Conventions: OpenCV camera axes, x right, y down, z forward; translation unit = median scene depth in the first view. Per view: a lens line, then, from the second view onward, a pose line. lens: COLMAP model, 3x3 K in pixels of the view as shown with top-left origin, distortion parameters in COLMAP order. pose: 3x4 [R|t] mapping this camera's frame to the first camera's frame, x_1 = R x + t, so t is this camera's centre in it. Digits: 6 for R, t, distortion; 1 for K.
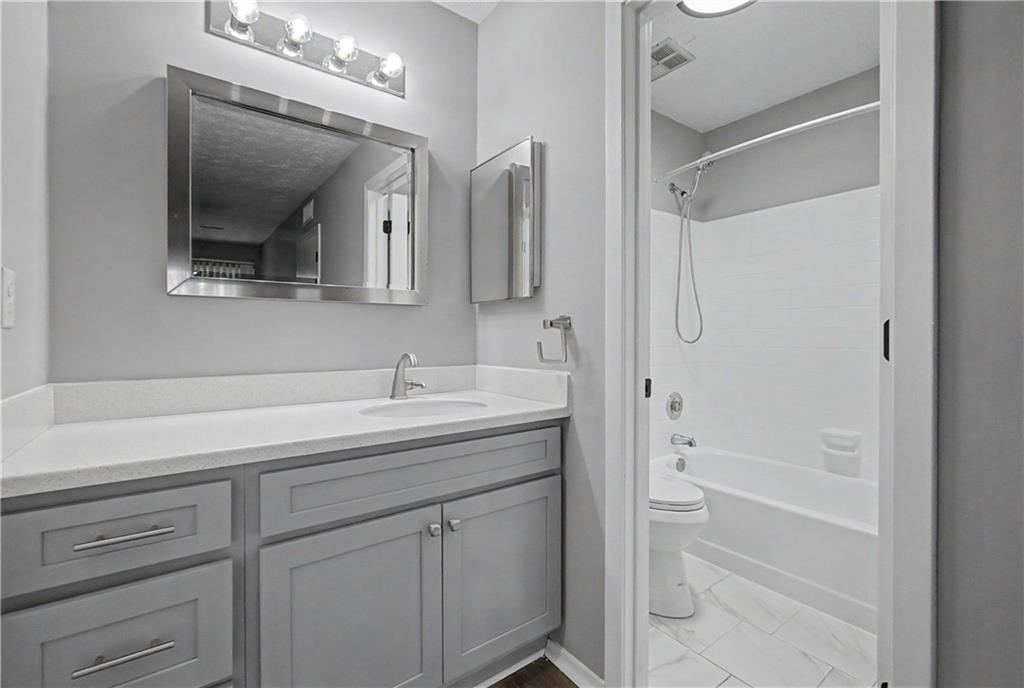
lens RADIAL K [[455.9, 0, 516.6], [0, 455.9, 332.1], [0, 0, 1]] dist [-0.005196, 0.000387]
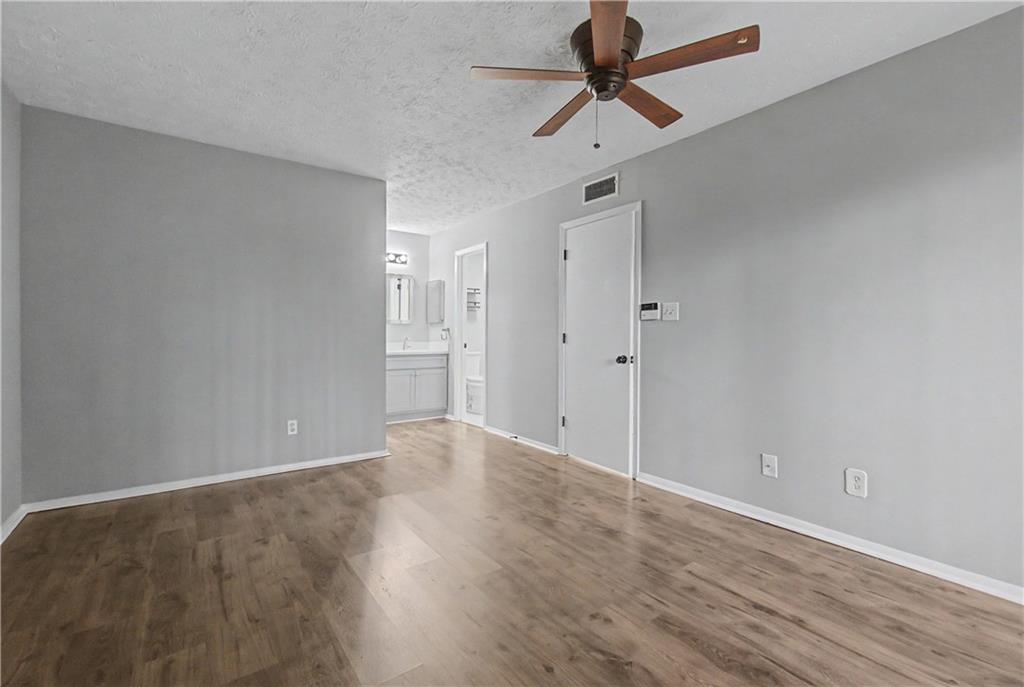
lens RADIAL K [[455.9, 0, 516.6], [0, 455.9, 331.6], [0, 0, 1]] dist [-0.005196, 0.000387]
pose [[0.999996, 0.002322, -0.001683, 0.684647], [-0.002304, 0.999943, 0.010414, -0.043694], [0.001707, -0.010410, 0.999944, -2.823911]]
